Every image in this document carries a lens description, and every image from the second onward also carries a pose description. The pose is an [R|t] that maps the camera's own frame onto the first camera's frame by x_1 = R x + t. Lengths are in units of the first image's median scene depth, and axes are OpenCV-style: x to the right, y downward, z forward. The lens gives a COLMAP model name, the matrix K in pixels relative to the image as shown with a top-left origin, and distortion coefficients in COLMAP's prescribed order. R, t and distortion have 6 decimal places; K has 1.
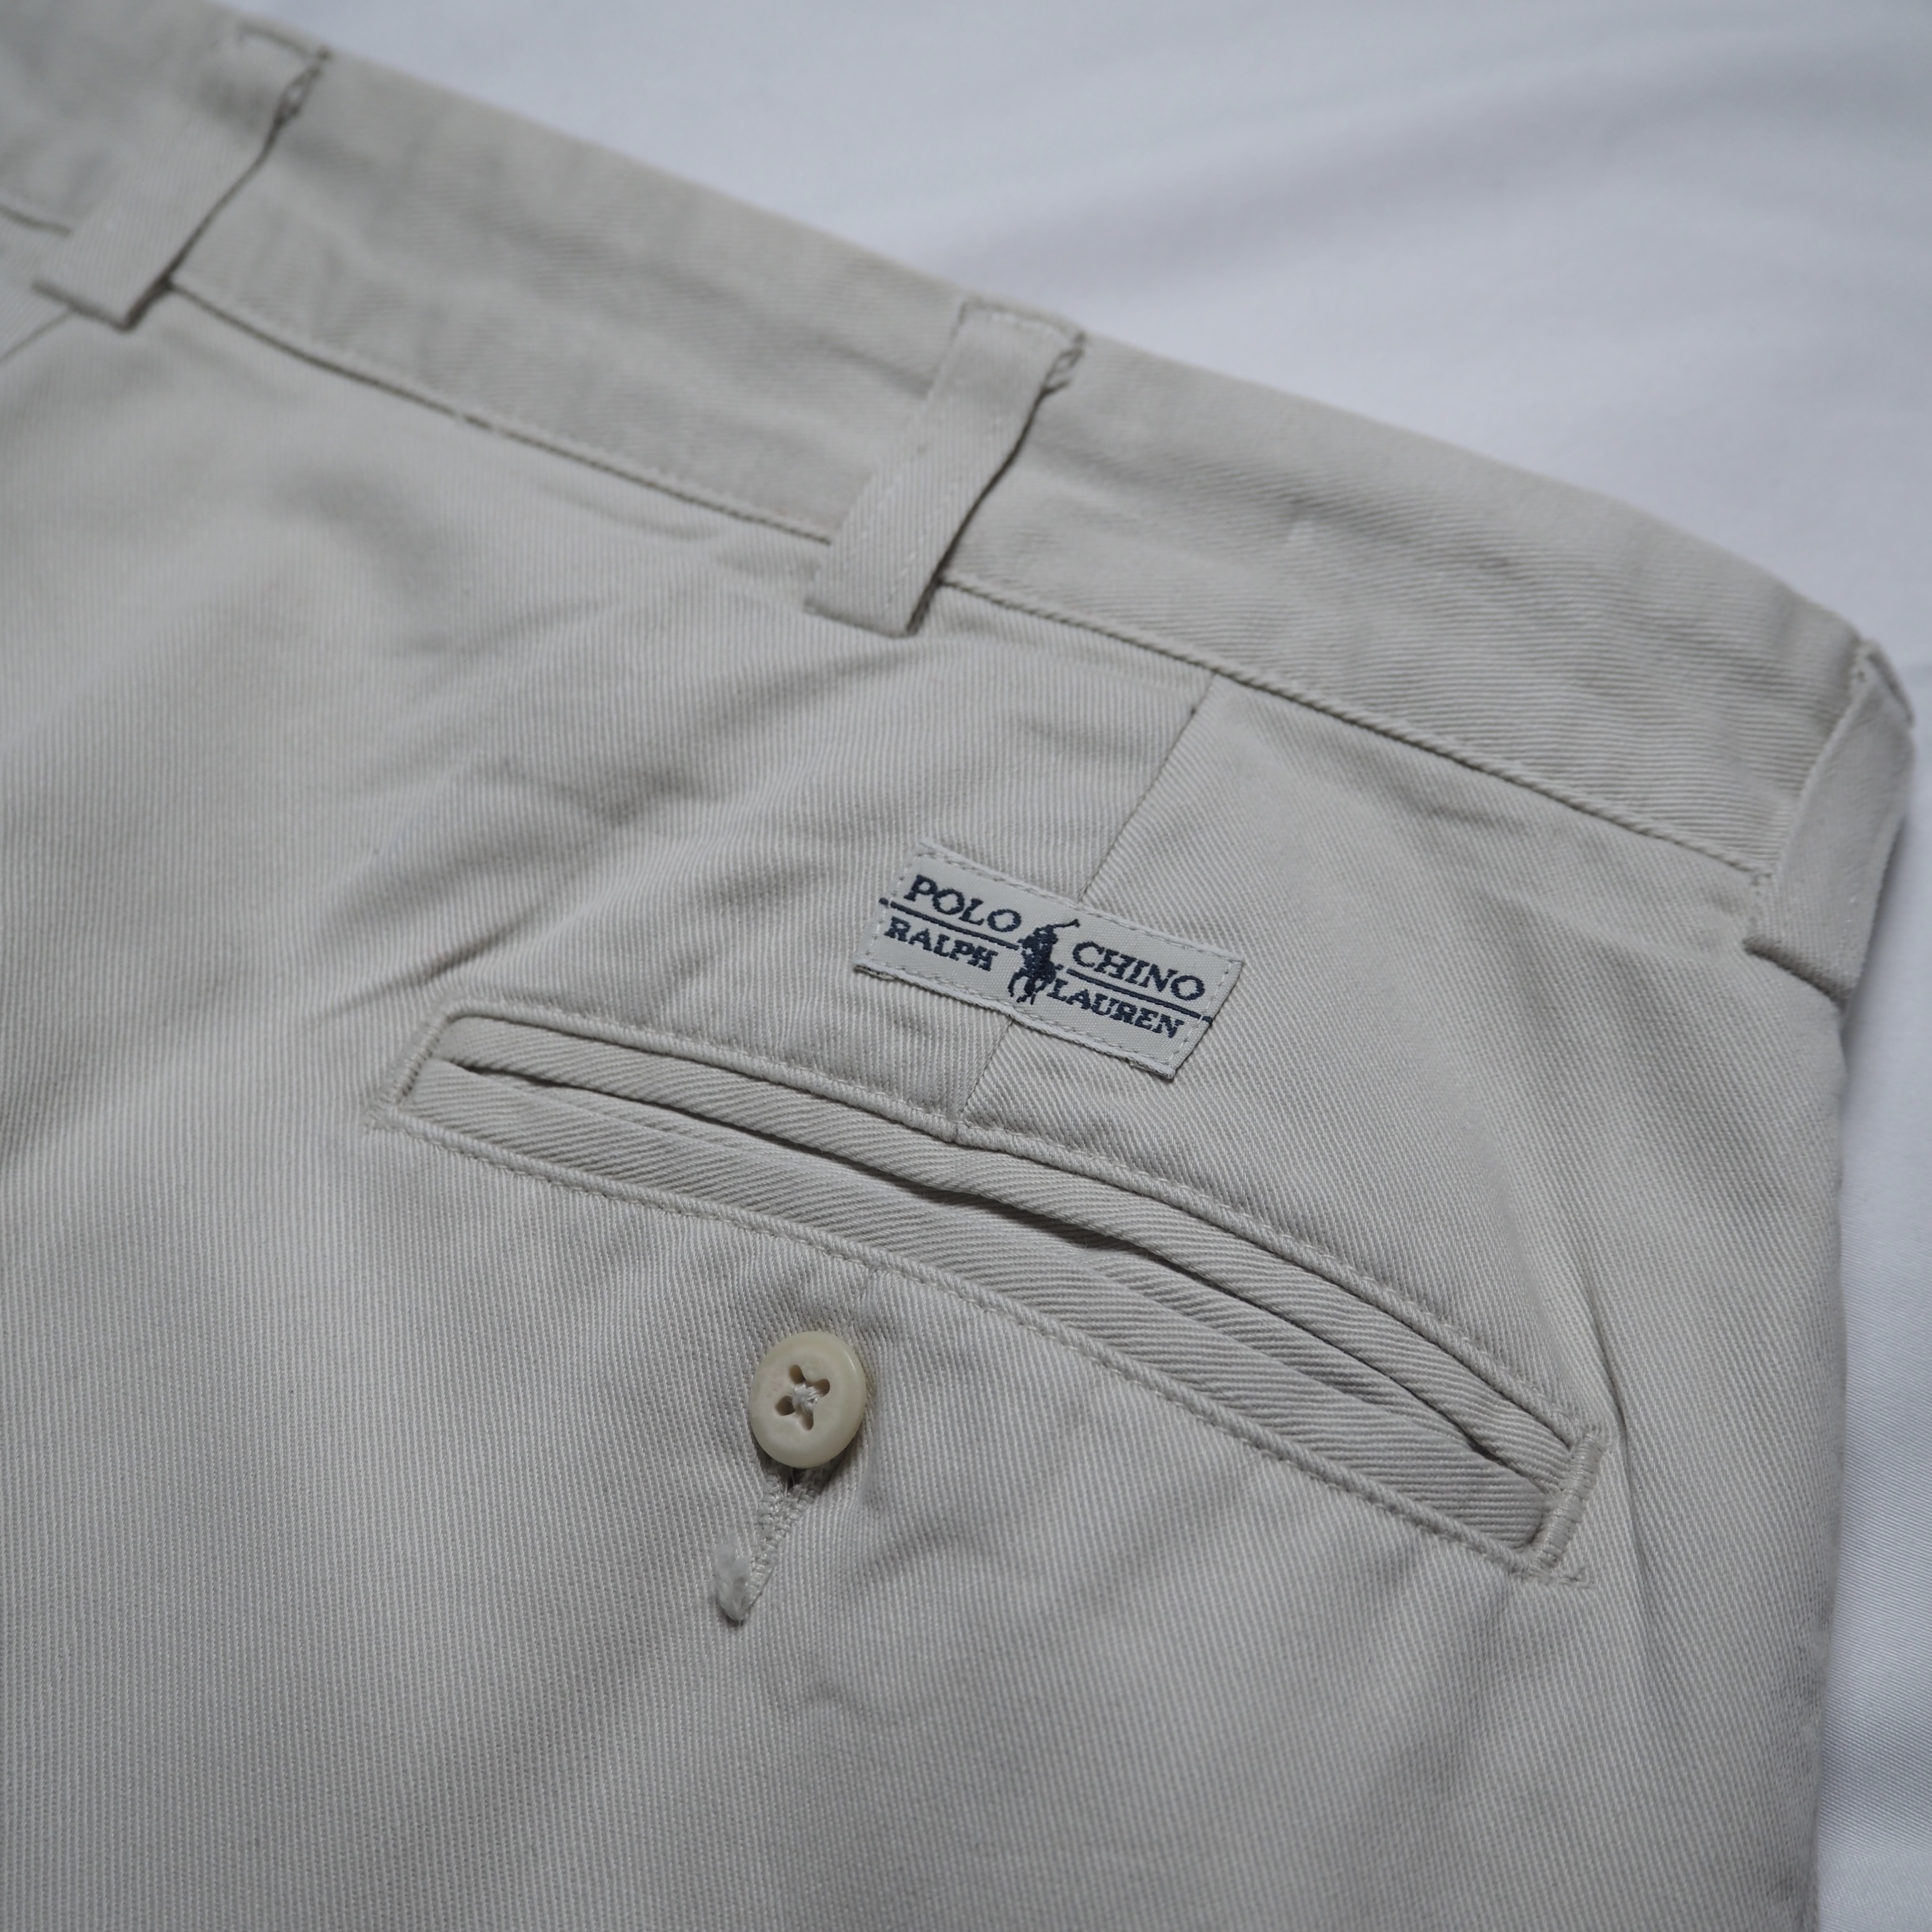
lens RADIAL K [[3421.3, 0, 966.0], [0, 3421.3, 966.0], [0, 0, 1]] dist [0.048298, -0.015071]
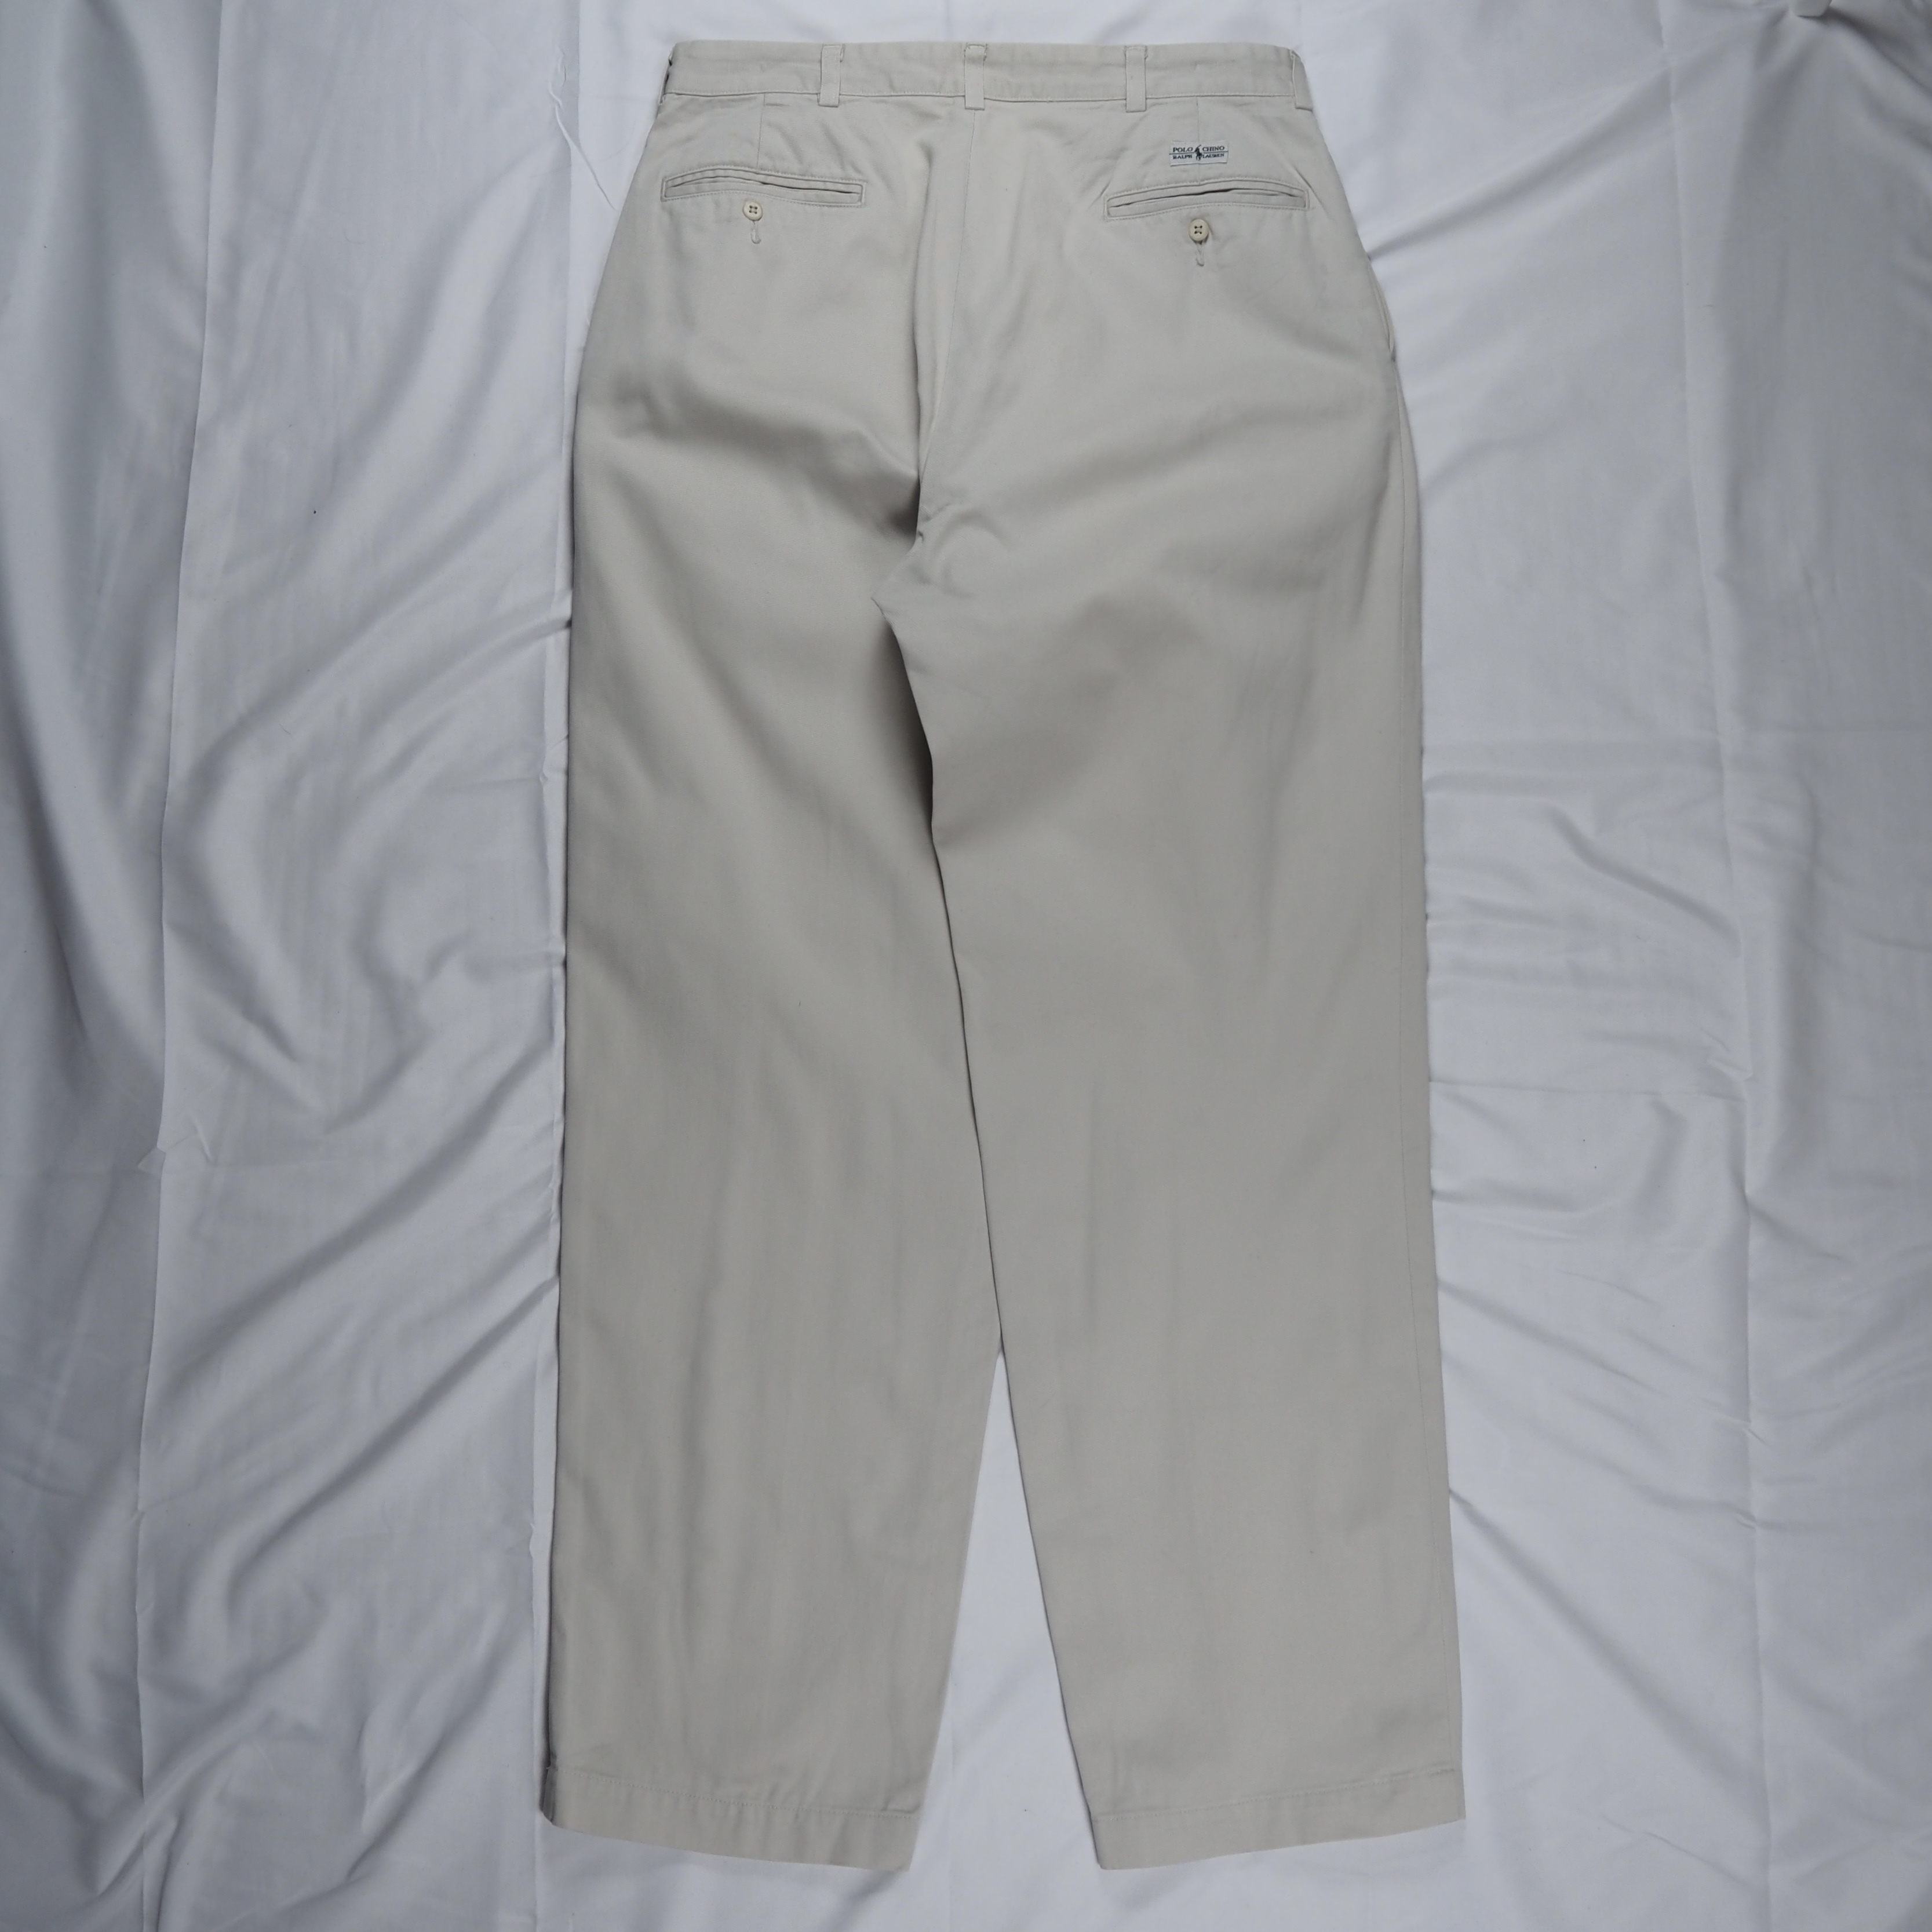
lens RADIAL K [[2617.7, 0, 966.0], [0, 2617.7, 966.0], [0, 0, 1]] dist [-0.048678, 0.046096]
pose [[0.894491, -0.427887, 0.129611, -1.607976], [0.370670, 0.871850, 0.320129, -0.387547], [-0.249980, -0.238310, 0.938466, -3.709676]]
